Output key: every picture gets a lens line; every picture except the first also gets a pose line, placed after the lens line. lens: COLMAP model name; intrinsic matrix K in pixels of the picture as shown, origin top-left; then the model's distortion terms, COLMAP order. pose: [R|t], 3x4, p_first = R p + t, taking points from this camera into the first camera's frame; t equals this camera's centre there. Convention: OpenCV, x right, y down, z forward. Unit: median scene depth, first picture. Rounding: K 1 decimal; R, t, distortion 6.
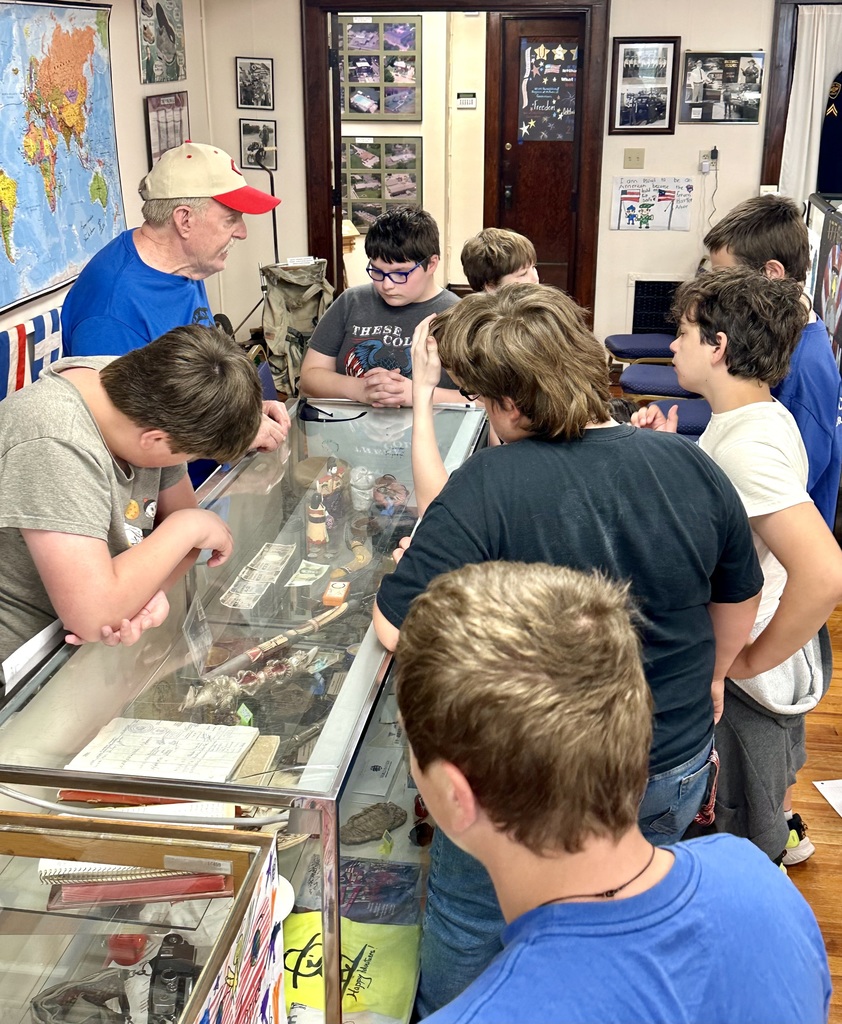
lens RADIAL K [[1296.9, 0, 420.8], [0, 1296.9, 512.2], [0, 0, 1]] dist [0.026244, 0.000000]
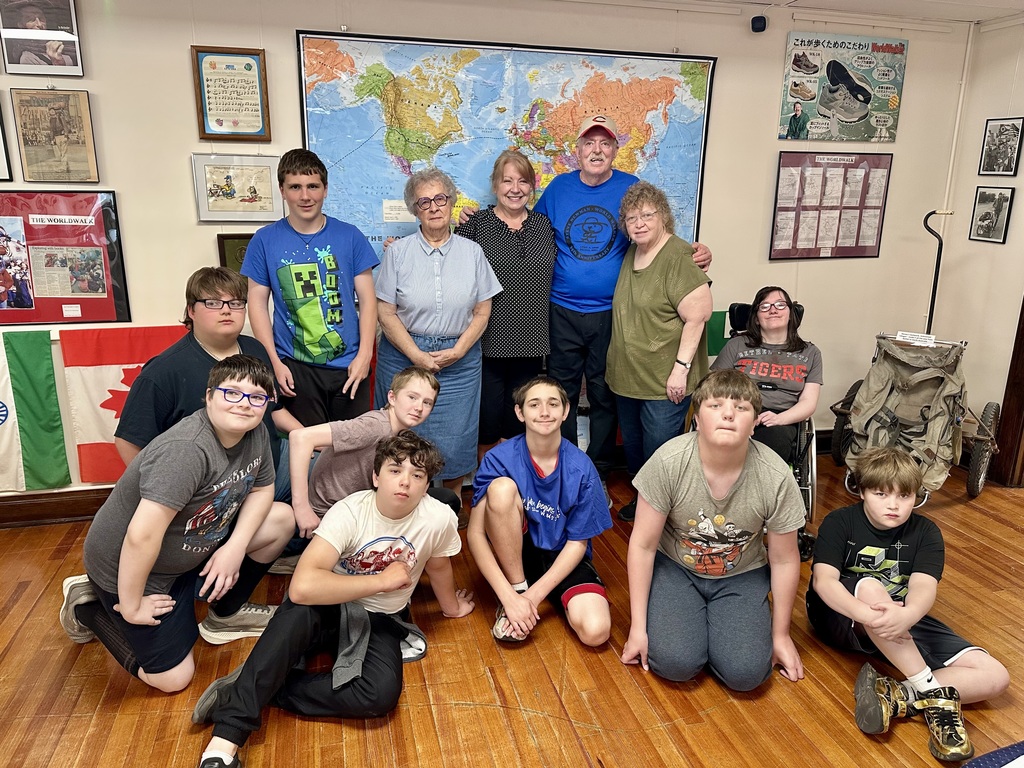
lens RADIAL K [[720.5, 0, 511.1], [0, 720.5, 381.9], [0, 0, 1]] dist [-0.001345, 0.000345]
pose [[0.403130, 0.235571, -0.884303, 0.211425], [-0.318602, 0.941977, 0.105693, -0.122192], [0.857892, 0.239133, 0.454793, 0.522902]]
